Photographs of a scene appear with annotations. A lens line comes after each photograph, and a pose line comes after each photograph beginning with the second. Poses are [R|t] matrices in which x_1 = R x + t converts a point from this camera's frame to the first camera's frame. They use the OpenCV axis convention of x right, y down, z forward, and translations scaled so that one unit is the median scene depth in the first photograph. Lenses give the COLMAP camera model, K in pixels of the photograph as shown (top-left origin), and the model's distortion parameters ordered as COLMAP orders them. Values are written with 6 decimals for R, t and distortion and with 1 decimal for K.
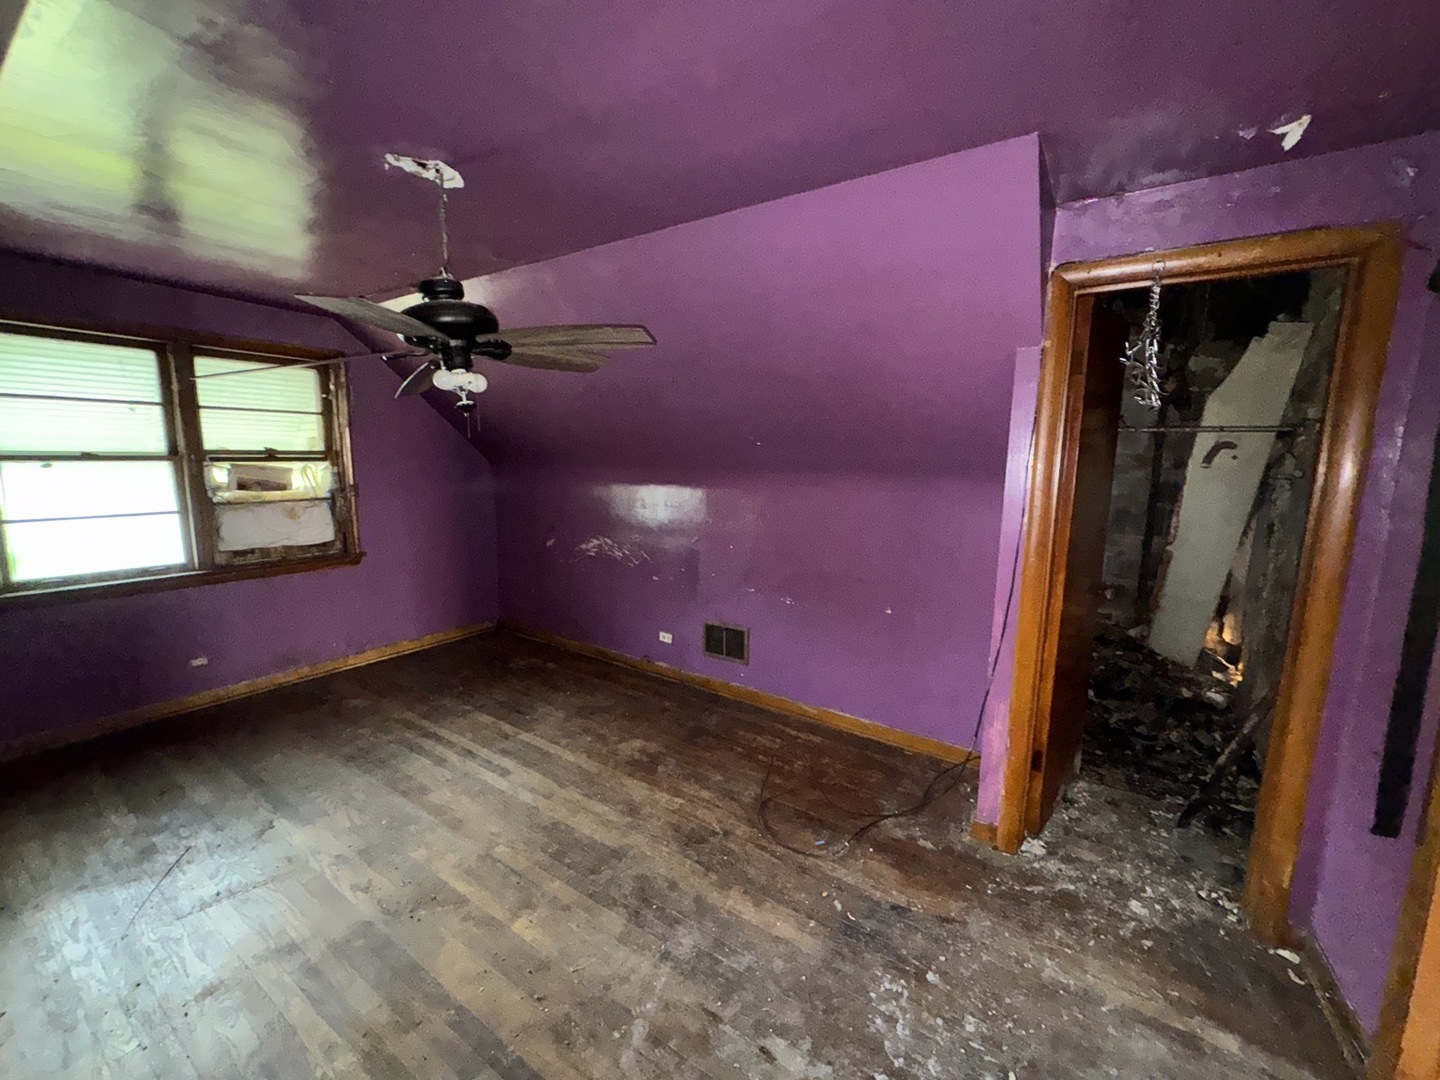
lens RADIAL K [[571.3, 0, 719.5], [0, 571.3, 539.2], [0, 0, 1]] dist [0.000129, -0.000460]
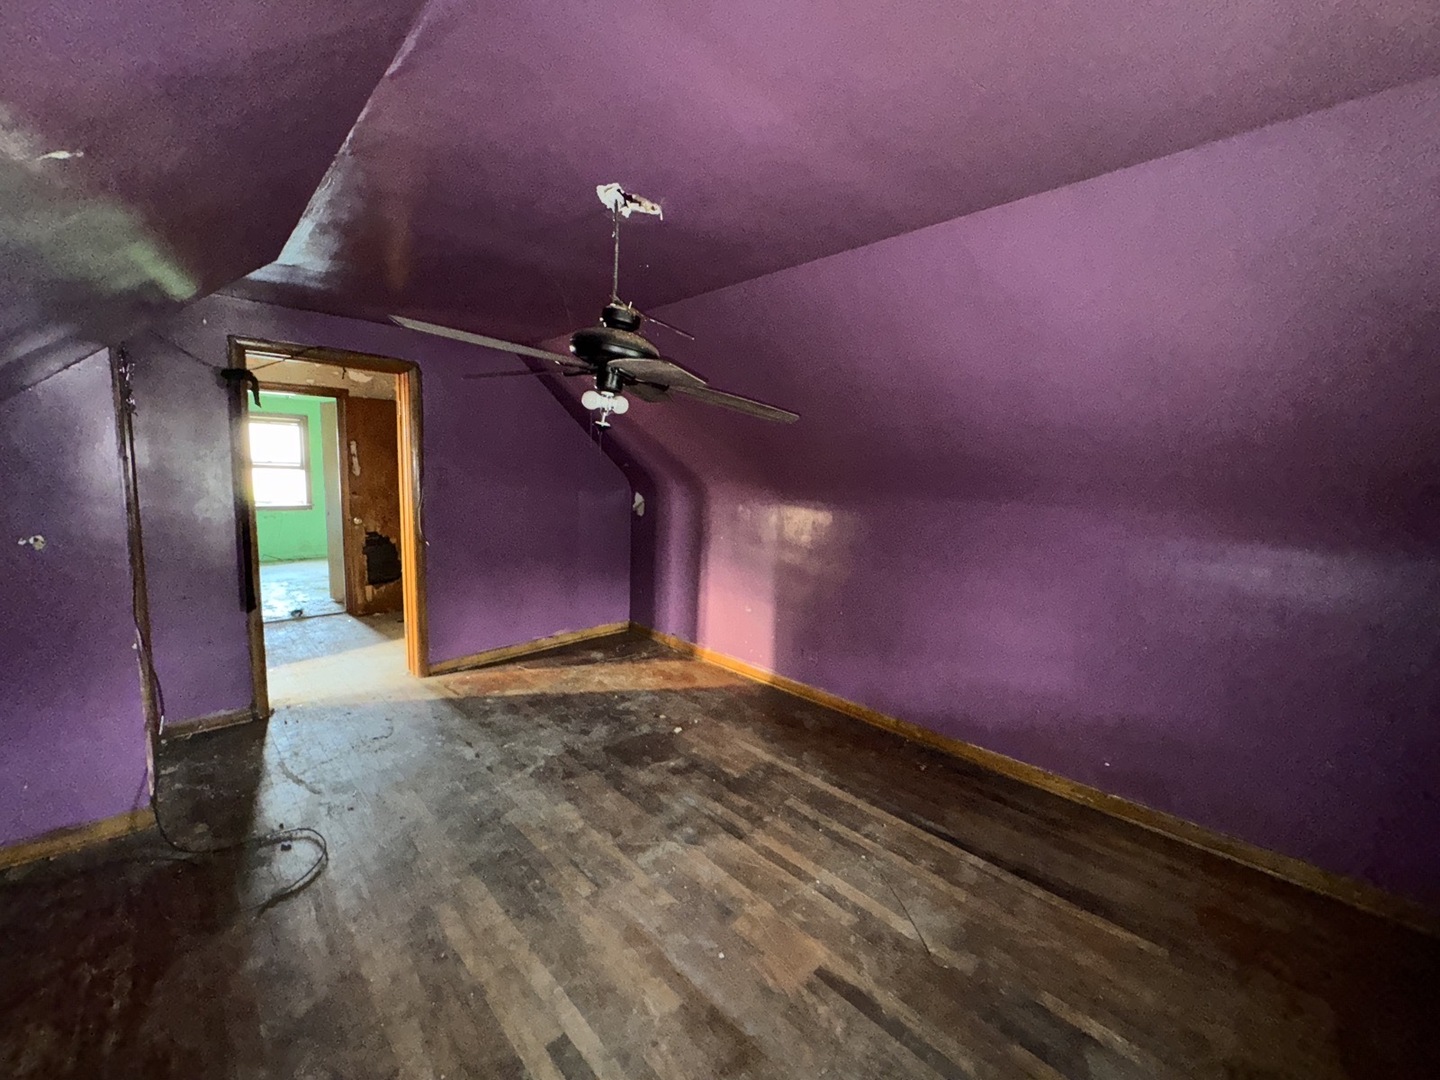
lens RADIAL K [[571.3, 0, 717.8], [0, 571.3, 540.4], [0, 0, 1]] dist [0.000129, -0.000460]
pose [[-0.975160, -0.074258, 0.208686, -0.750842], [-0.018592, 0.966247, 0.256947, -0.258295], [-0.220722, 0.246685, -0.943625, 1.700672]]
